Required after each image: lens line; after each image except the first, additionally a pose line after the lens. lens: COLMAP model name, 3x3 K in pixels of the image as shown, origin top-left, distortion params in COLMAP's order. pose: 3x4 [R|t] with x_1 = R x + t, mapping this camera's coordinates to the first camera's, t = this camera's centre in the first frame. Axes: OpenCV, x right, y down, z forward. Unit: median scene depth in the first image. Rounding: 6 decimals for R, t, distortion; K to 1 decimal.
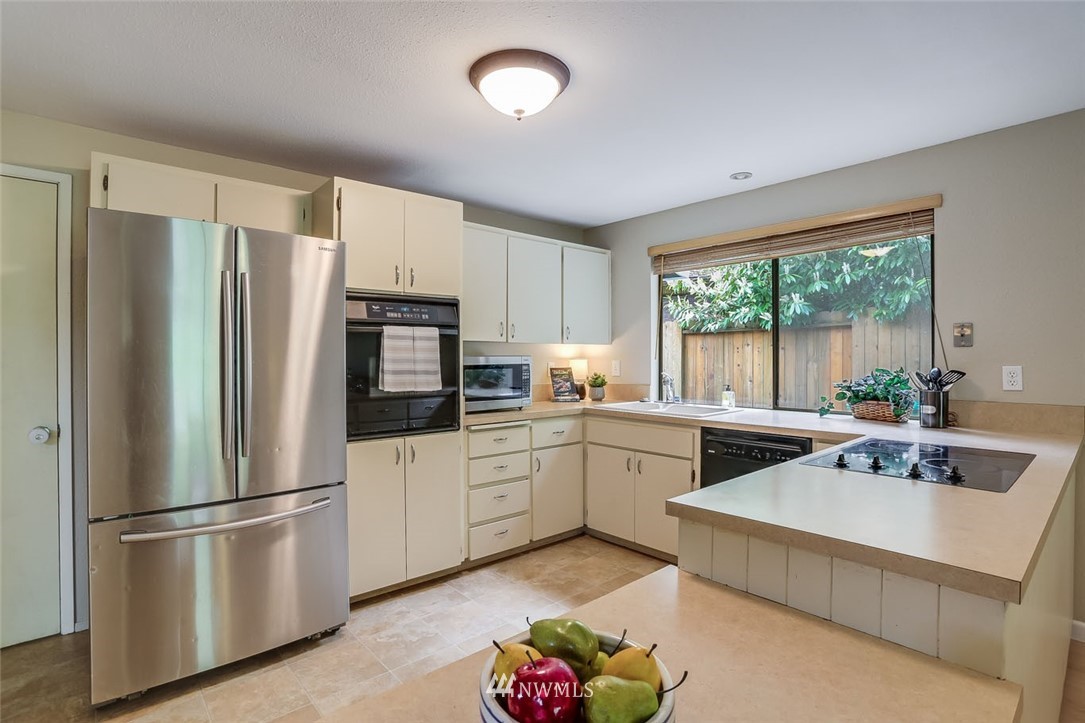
lens RADIAL K [[530.3, 0, 537.5], [0, 530.3, 358.3], [0, 0, 1]] dist [-0.078613, 0.033621]
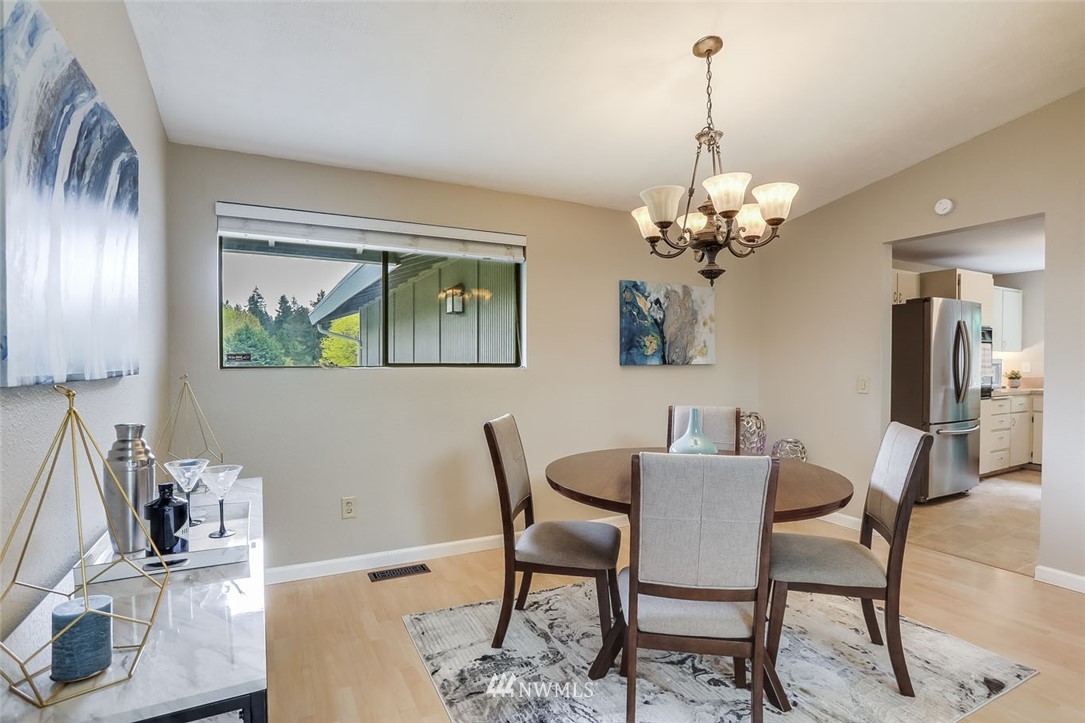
lens RADIAL K [[530.3, 0, 537.5], [0, 530.3, 358.3], [0, 0, 1]] dist [-0.078613, 0.033621]
pose [[0.972382, 0.000493, -0.233394, -1.248997], [-0.003508, 0.999916, -0.012502, 0.023368], [0.233369, 0.012975, 0.972302, -1.072725]]
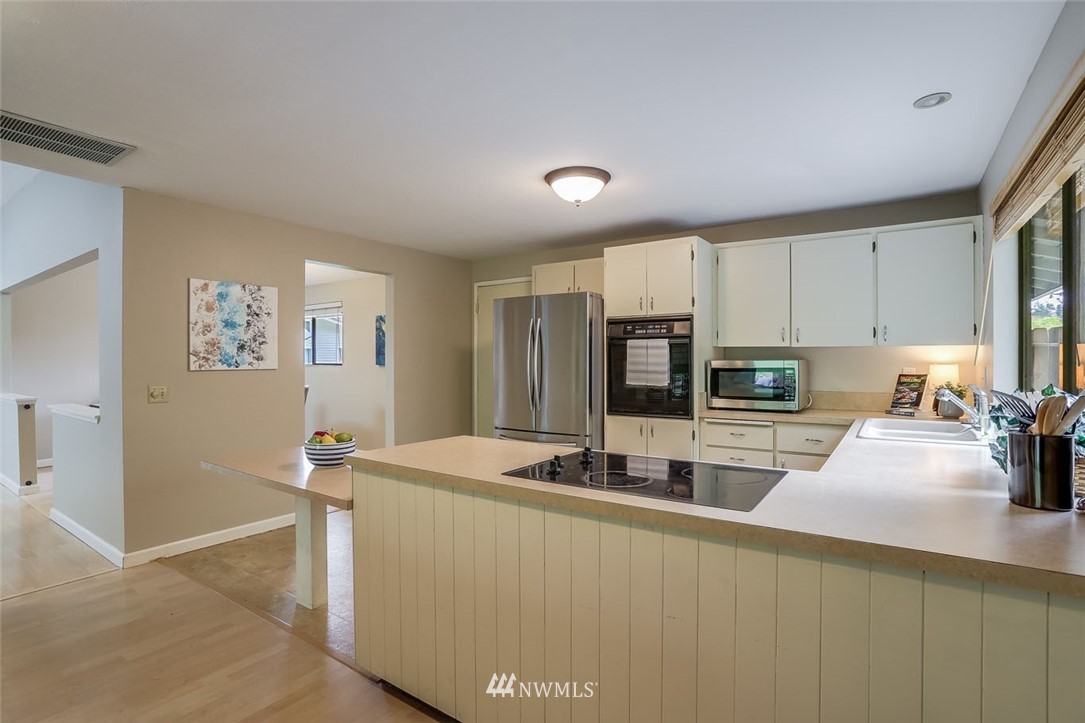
lens RADIAL K [[530.3, 0, 537.5], [0, 530.3, 358.3], [0, 0, 1]] dist [-0.078613, 0.033621]
pose [[0.247897, 0.000094, -0.968786, 0.965243], [-0.002846, 0.999996, -0.000631, -0.007036], [0.968782, 0.002913, 0.247896, 0.338539]]
